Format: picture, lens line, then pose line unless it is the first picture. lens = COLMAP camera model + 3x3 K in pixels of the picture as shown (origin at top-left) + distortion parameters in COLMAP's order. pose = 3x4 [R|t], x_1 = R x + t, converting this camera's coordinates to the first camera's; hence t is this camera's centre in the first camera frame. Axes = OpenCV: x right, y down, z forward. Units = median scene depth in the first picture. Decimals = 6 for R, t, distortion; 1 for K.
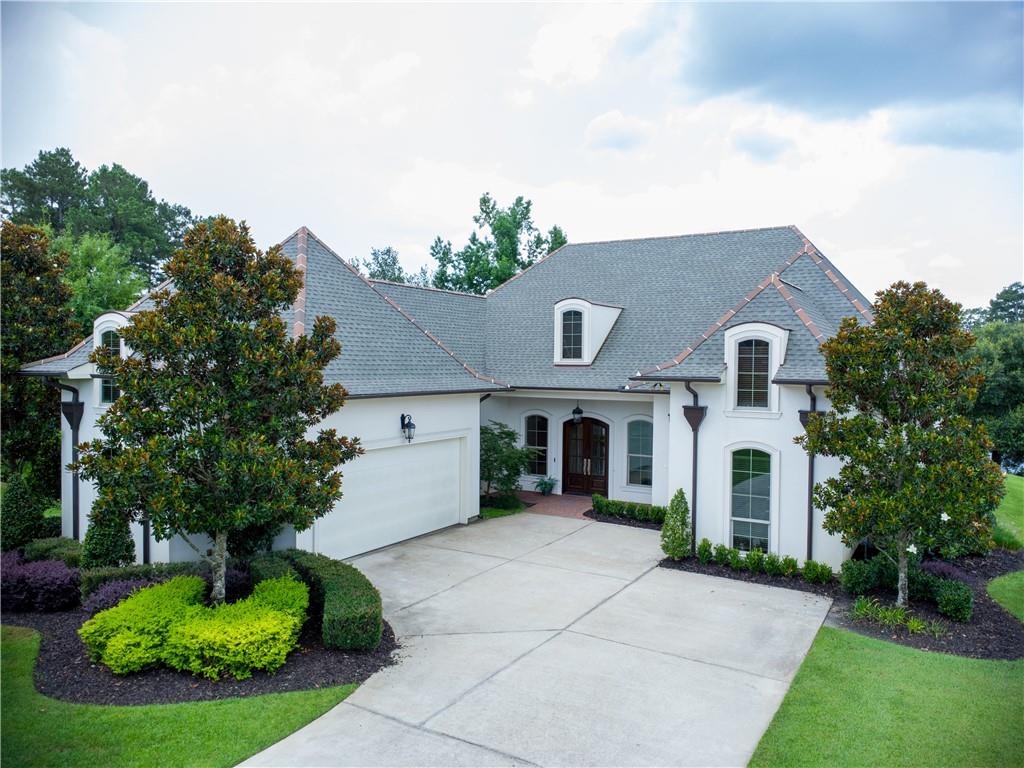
lens RADIAL K [[745.2, 0, 512.0], [0, 745.2, 384.0], [0, 0, 1]] dist [-0.005200, 0.007330]
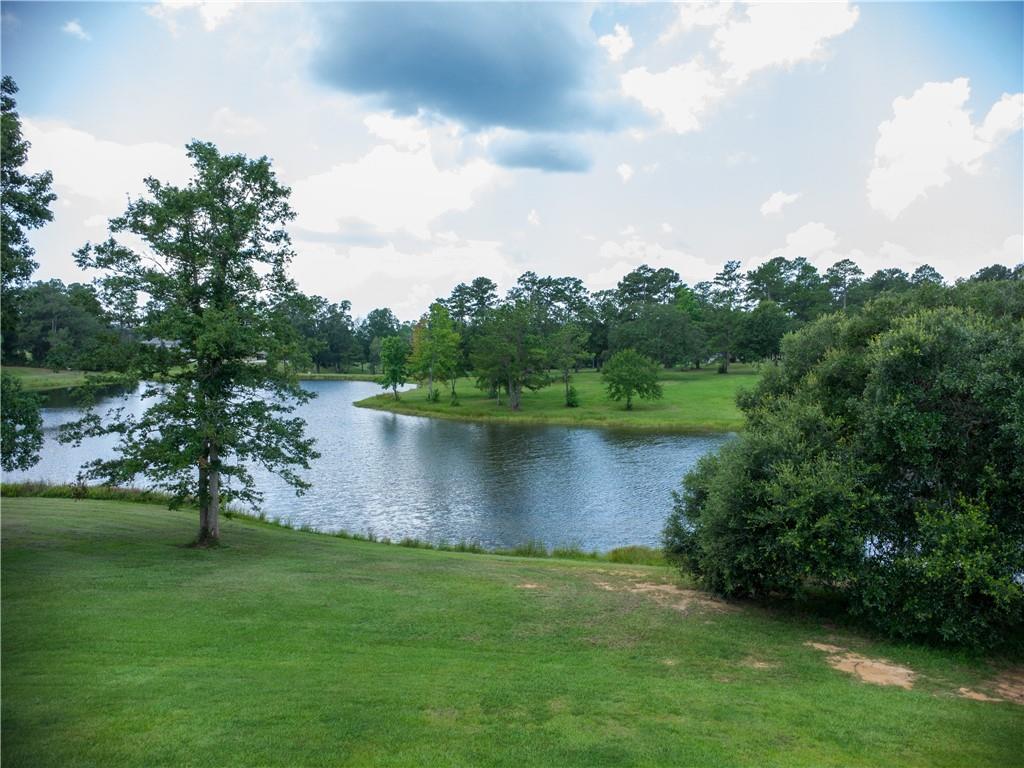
lens RADIAL K [[745.2, 0, 512.0], [0, 745.2, 384.0], [0, 0, 1]] dist [-0.005200, 0.007330]
pose [[0.887496, -0.026450, 0.460055, 0.517343], [0.013564, 0.999418, 0.031293, -0.097457], [-0.460615, -0.021532, 0.887339, 1.858152]]
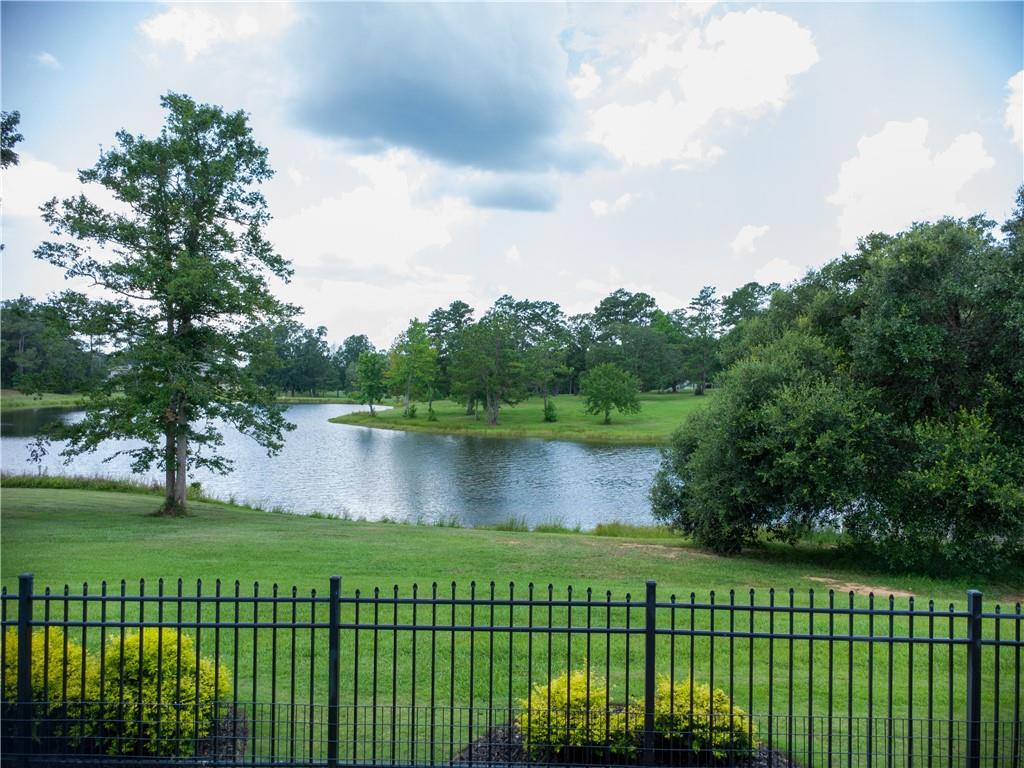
lens RADIAL K [[745.2, 0, 512.0], [0, 745.2, 384.0], [0, 0, 1]] dist [-0.005200, 0.007330]
pose [[0.872435, -0.002499, 0.488725, 0.524340], [0.009902, 0.999872, -0.012564, 0.043444], [-0.488631, 0.015801, 0.872348, 1.900818]]
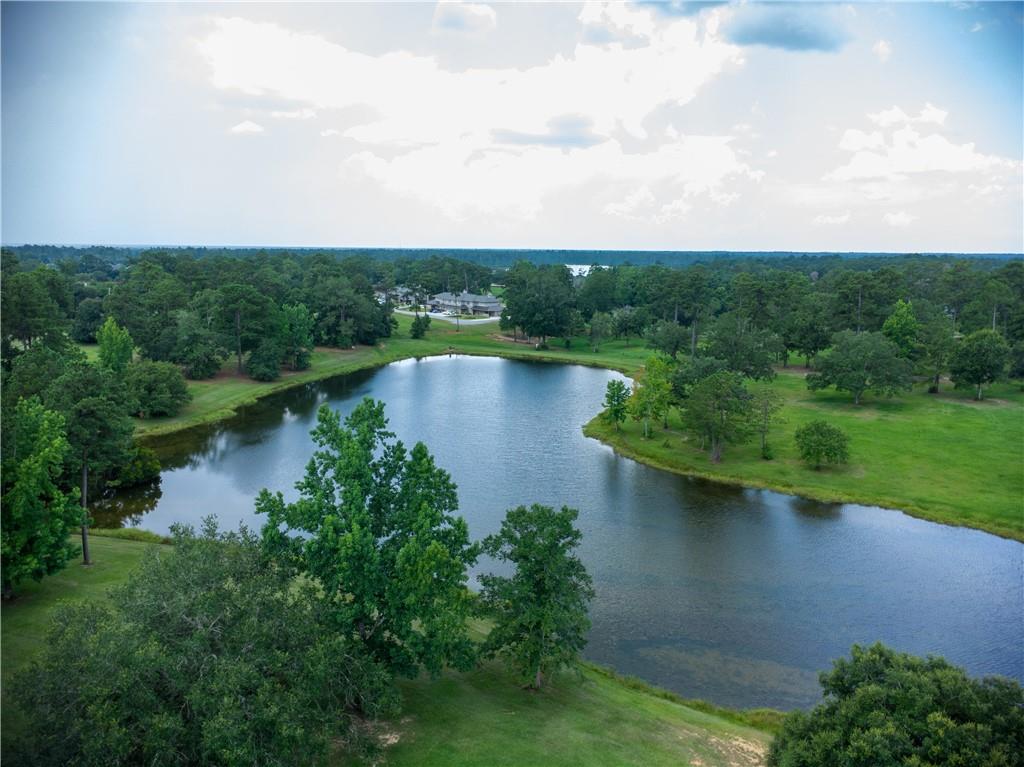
lens RADIAL K [[745.2, 0, 512.0], [0, 745.2, 383.5], [0, 0, 1]] dist [-0.005200, 0.007330]
pose [[0.980671, -0.030186, 0.193321, 0.016274], [-0.000167, 0.987899, 0.155101, -1.447314], [-0.195663, -0.152135, 0.968799, 0.758254]]
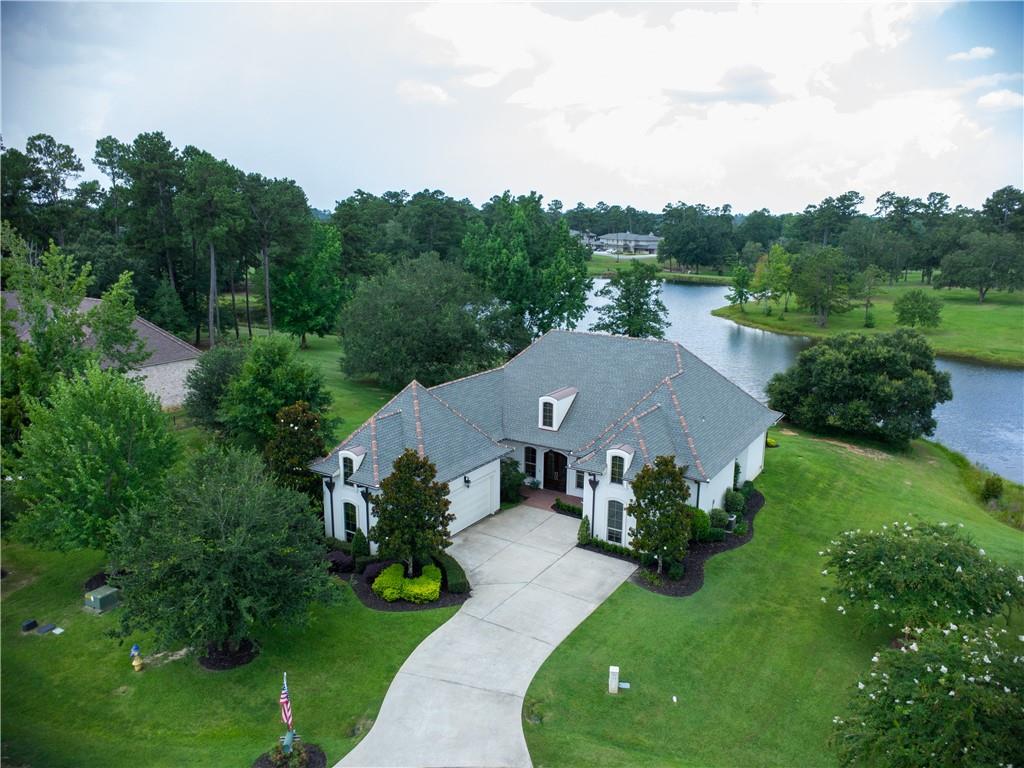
lens RADIAL K [[745.2, 0, 512.0], [0, 745.2, 384.0], [0, 0, 1]] dist [-0.005200, 0.007330]
pose [[0.999551, 0.006102, -0.029329, 0.056719], [-0.000281, 0.980902, 0.194502, -0.665125], [0.029956, -0.194407, 0.980464, -1.125616]]
